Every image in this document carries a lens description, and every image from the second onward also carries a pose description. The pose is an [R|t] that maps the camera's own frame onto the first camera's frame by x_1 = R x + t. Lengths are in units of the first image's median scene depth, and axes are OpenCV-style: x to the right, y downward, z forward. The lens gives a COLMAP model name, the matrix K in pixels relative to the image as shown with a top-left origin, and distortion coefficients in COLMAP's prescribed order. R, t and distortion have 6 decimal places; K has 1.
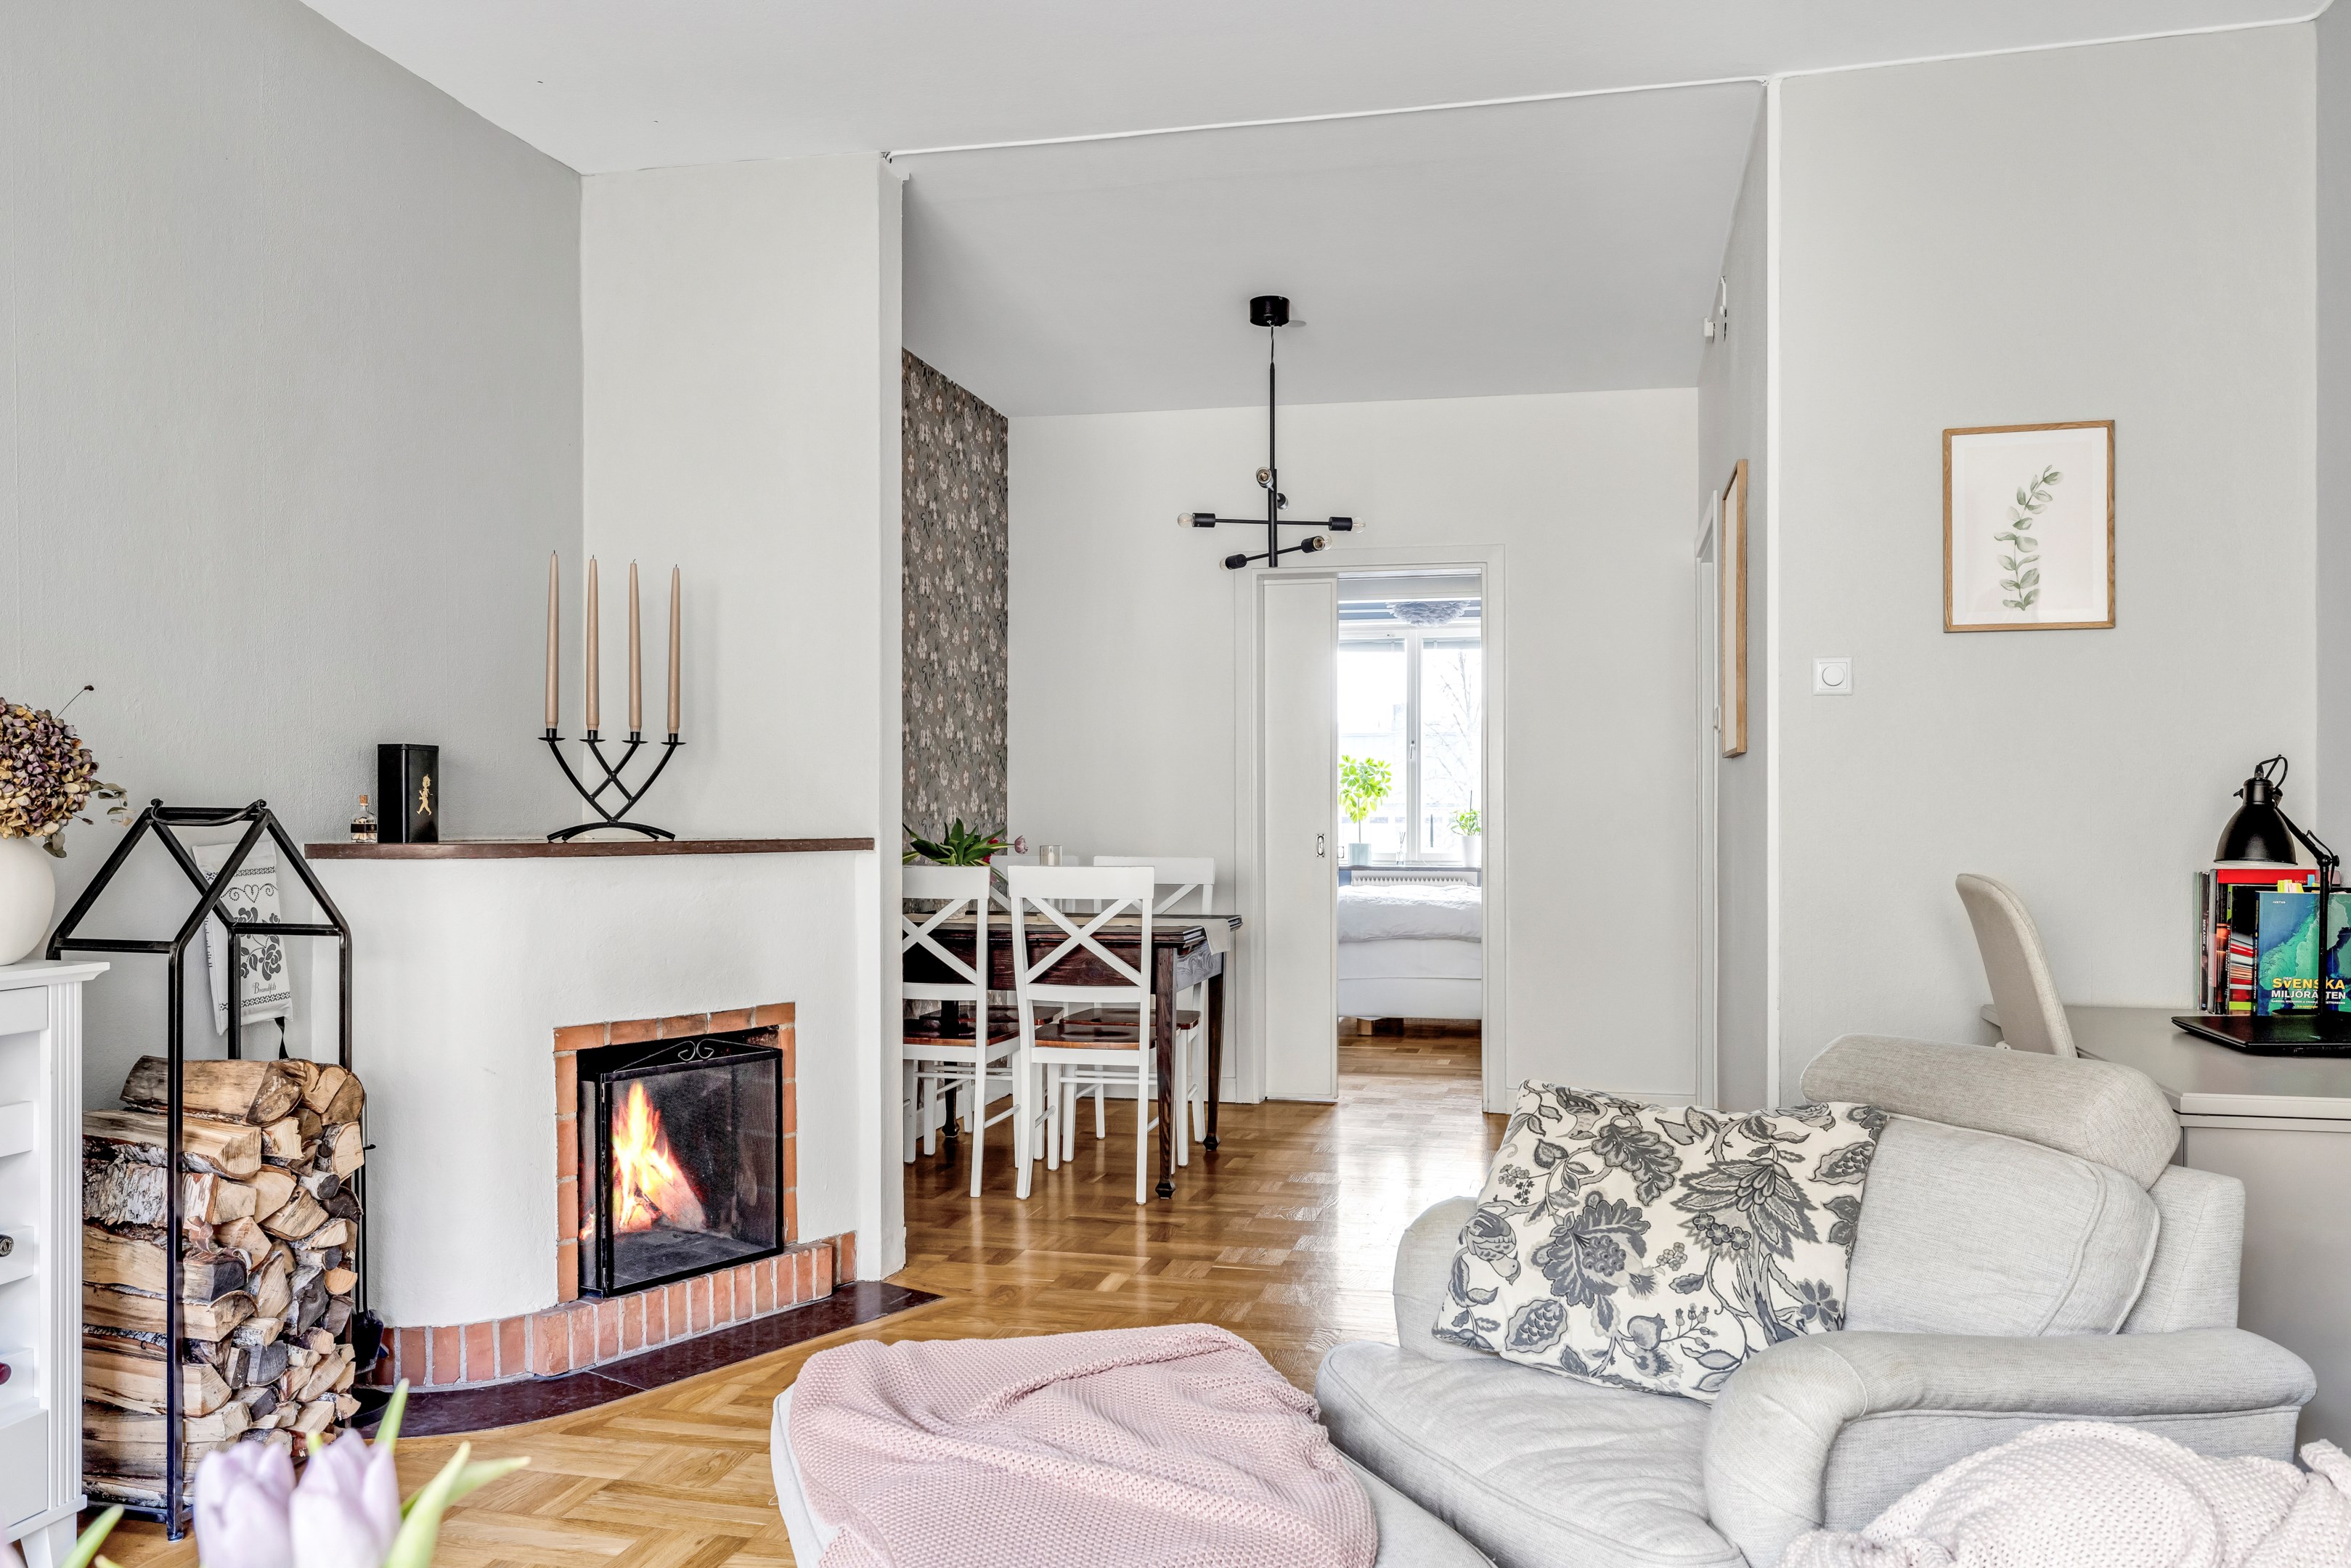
lens RADIAL K [[1782.3, 0, 1173.6], [0, 1782.3, 772.8], [0, 0, 1]] dist [0.000075, -0.003859]
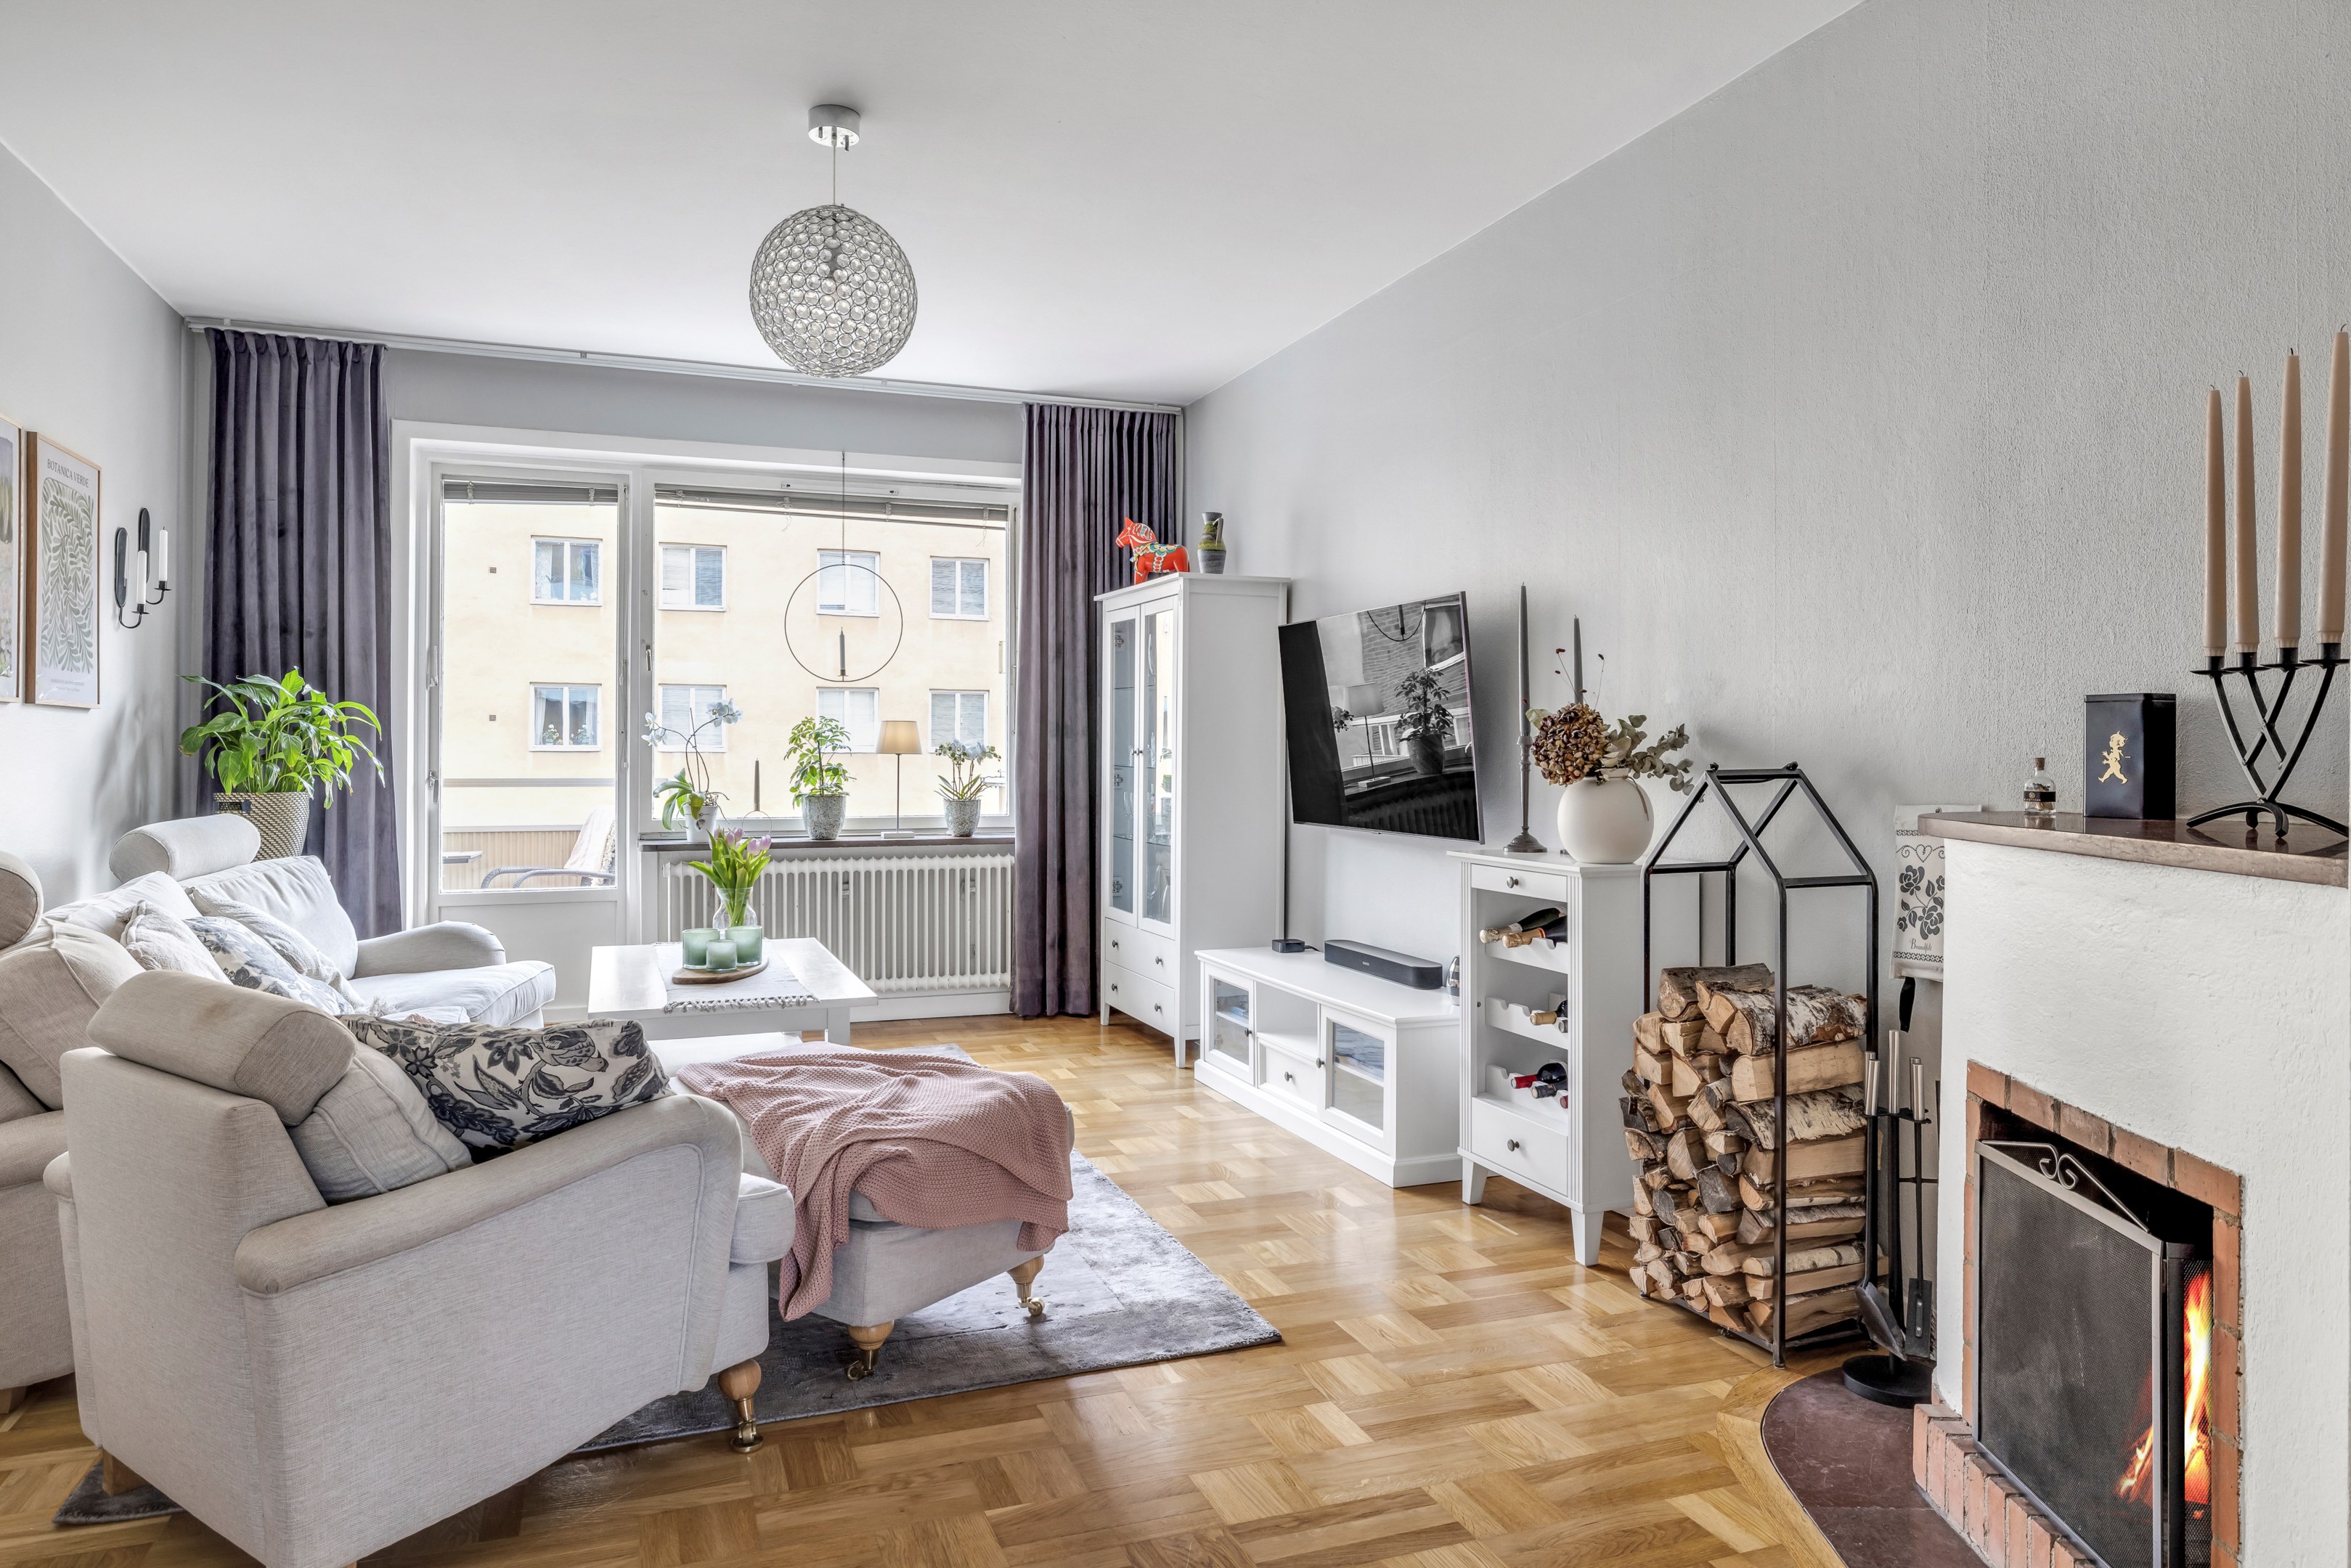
lens RADIAL K [[1476.7, 0, 1172.1], [0, 1476.7, 746.1], [0, 0, 1]] dist [0.000214, 0.001201]
pose [[-0.835901, -0.005307, -0.548854, 0.290912], [0.008641, 0.999702, -0.022826, 0.018340], [0.548812, -0.023823, -0.835607, 1.324925]]
